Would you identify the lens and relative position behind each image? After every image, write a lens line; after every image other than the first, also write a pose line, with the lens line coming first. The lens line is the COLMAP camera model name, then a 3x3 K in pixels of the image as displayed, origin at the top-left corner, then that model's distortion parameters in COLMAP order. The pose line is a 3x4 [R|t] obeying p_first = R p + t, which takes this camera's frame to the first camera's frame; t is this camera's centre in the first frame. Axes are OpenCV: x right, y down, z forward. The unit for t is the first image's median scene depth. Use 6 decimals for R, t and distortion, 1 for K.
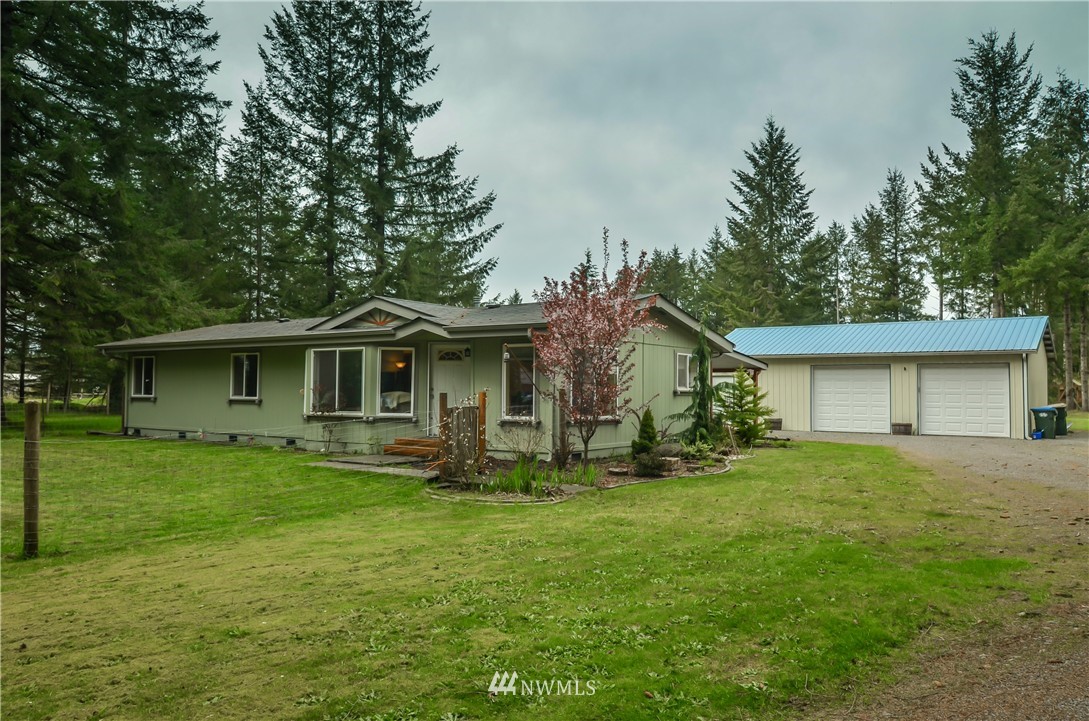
lens RADIAL K [[825.3, 0, 544.8], [0, 825.3, 367.4], [0, 0, 1]] dist [0.002255, -0.016148]
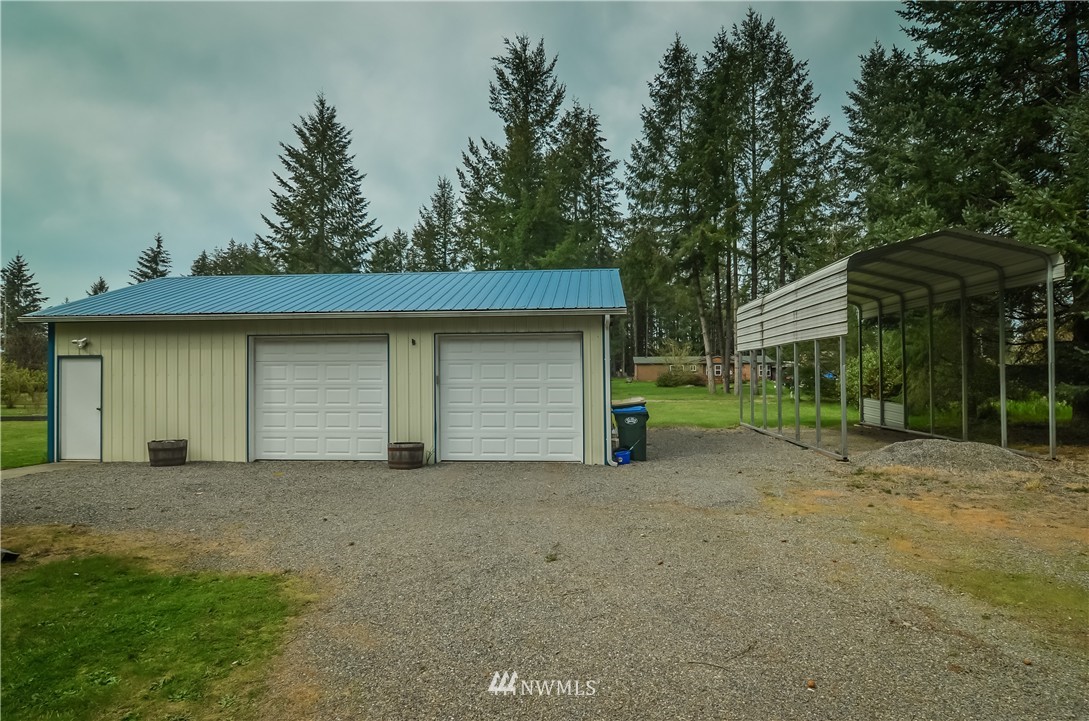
lens RADIAL K [[644.4, 0, 548.5], [0, 644.4, 367.3], [0, 0, 1]] dist [-0.001169, -0.003070]
pose [[0.852673, -0.008373, 0.522378, 0.126259], [-0.001319, 0.999834, 0.018179, 0.004555], [-0.522444, -0.016190, 0.852520, 0.256964]]
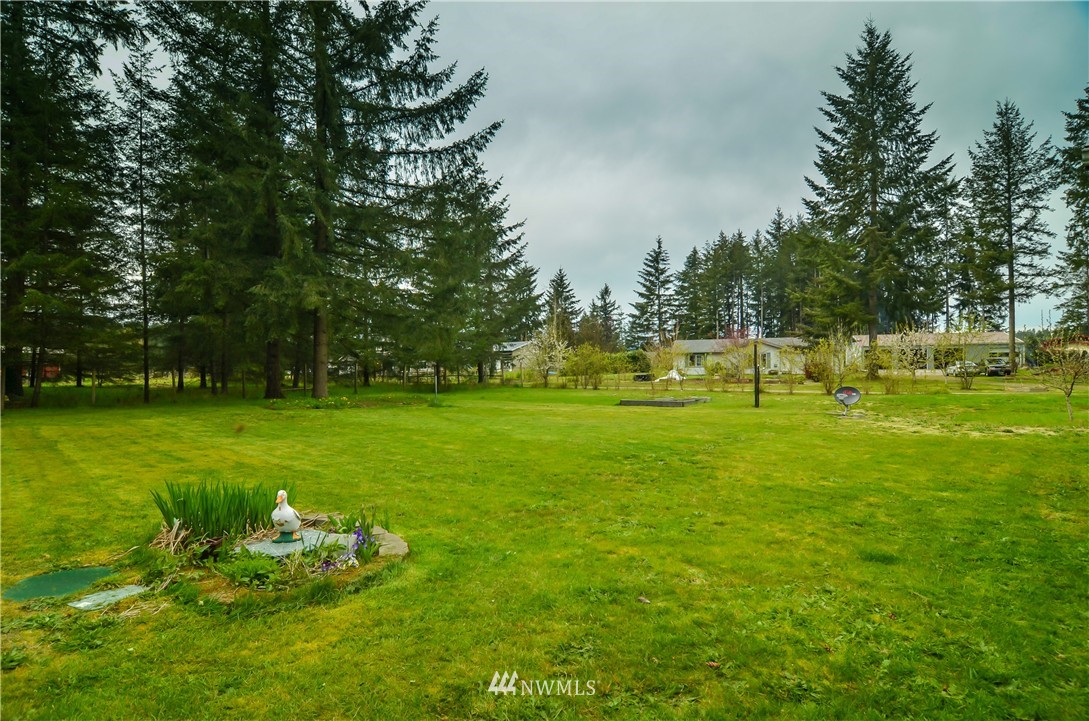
lens RADIAL K [[602.8, 0, 542.4], [0, 602.8, 362.9], [0, 0, 1]] dist [-0.011682, -0.000189]
pose [[0.988042, -0.021649, -0.152656, 0.045961], [0.025649, 0.999376, 0.024280, 0.012366], [0.152035, -0.027905, 0.987981, 0.439575]]
